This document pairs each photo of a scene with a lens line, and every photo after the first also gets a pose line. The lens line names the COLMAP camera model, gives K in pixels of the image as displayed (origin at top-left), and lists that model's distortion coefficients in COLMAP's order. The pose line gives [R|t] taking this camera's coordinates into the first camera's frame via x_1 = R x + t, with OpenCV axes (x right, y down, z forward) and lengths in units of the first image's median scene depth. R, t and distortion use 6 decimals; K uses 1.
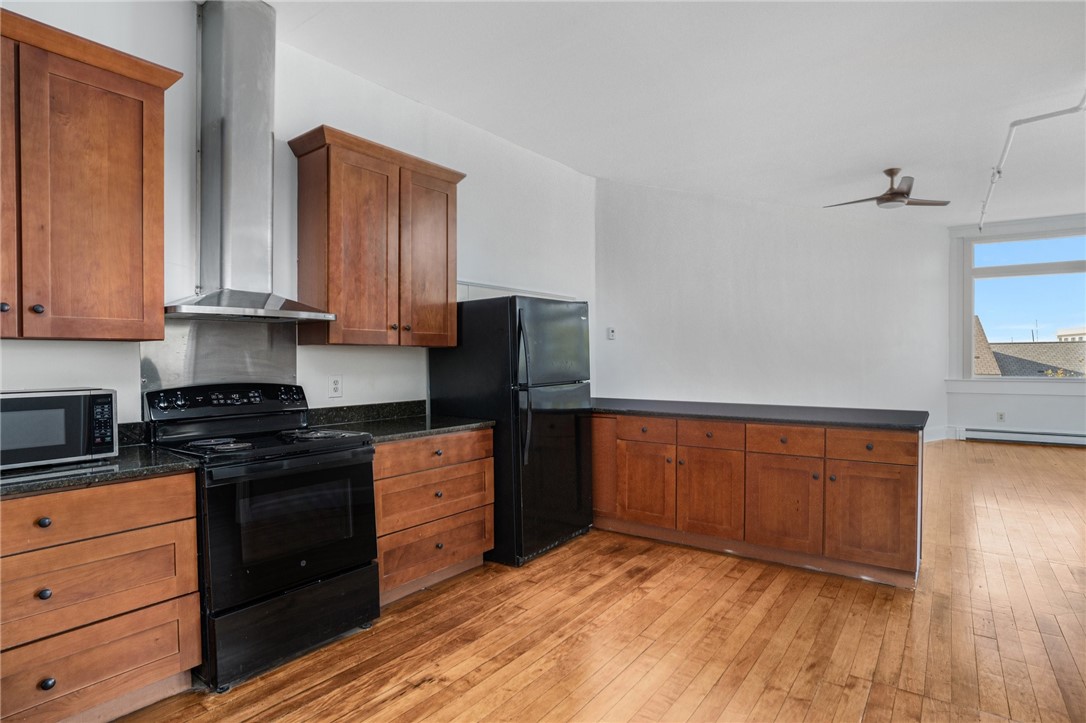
lens RADIAL K [[544.9, 0, 552.9], [0, 544.9, 362.7], [0, 0, 1]] dist [-0.007185, -0.002008]
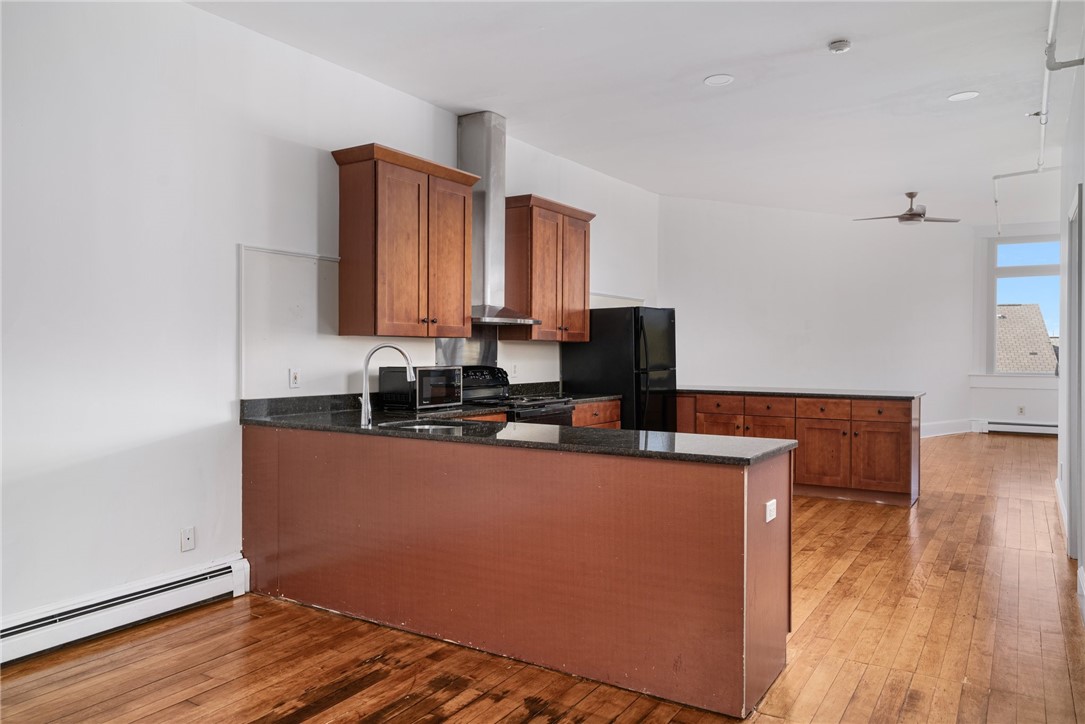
lens RADIAL K [[757.0, 0, 549.7], [0, 757.0, 367.8], [0, 0, 1]] dist [0.047946, -0.005452]
pose [[0.996806, 0.004733, 0.079722, -0.480393], [-0.005653, 0.999920, 0.011311, 0.017354], [-0.079663, -0.011725, 0.996753, -0.995236]]
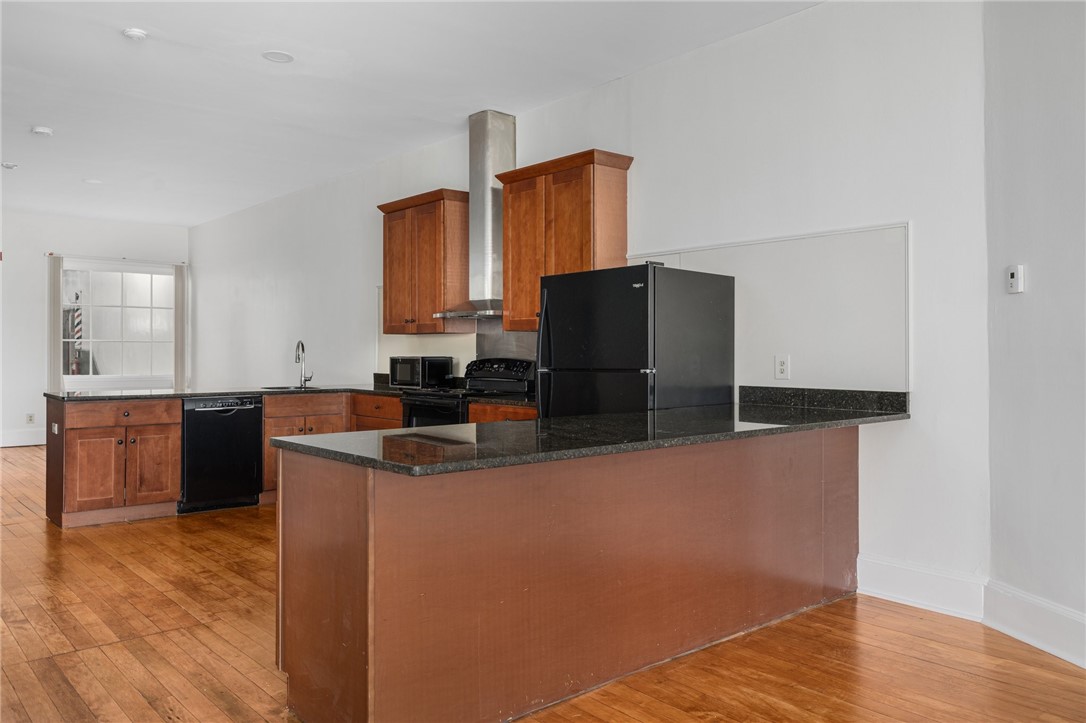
lens RADIAL K [[848.4, 0, 547.2], [0, 848.4, 344.8], [0, 0, 1]] dist [0.025947, -0.016022]
pose [[-0.210271, -0.004048, -0.977635, 1.546799], [-0.008564, 0.999961, -0.002298, 0.004410], [0.977606, 0.007890, -0.210298, 1.455443]]
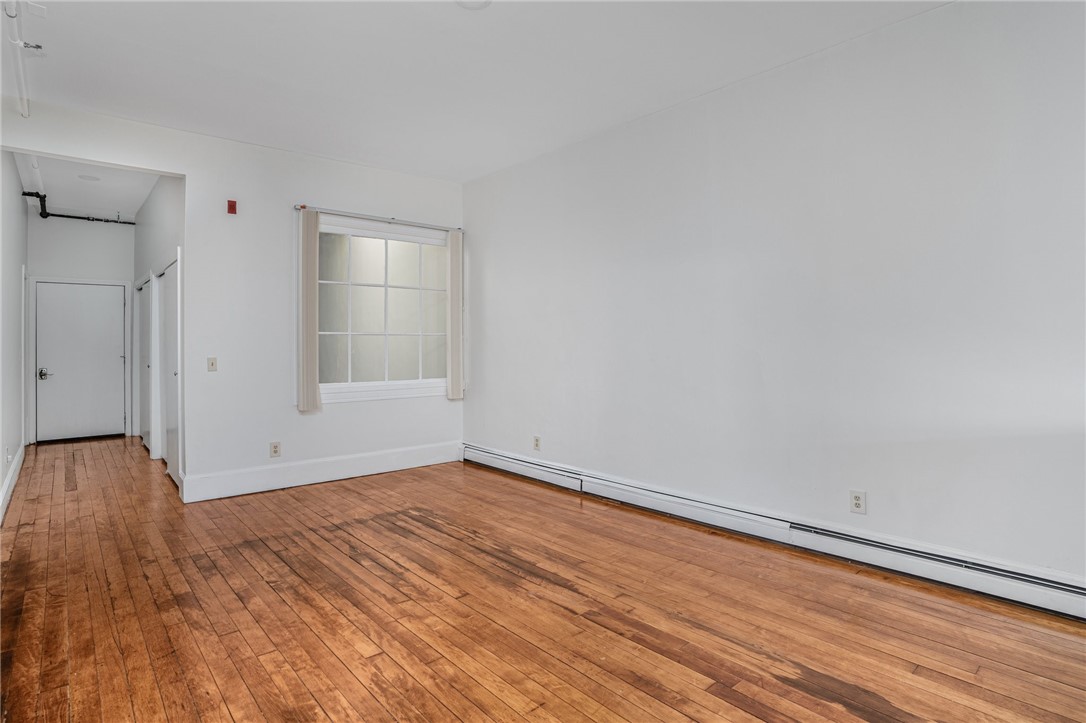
lens RADIAL K [[544.9, 0, 539.9], [0, 544.9, 357.1], [0, 0, 1]] dist [-0.007185, -0.002008]
pose [[-0.189096, 0.018072, -0.981792, -0.064092], [0.004634, 0.999836, 0.017511, 0.020243], [0.981948, -0.001238, -0.189148, -0.373137]]
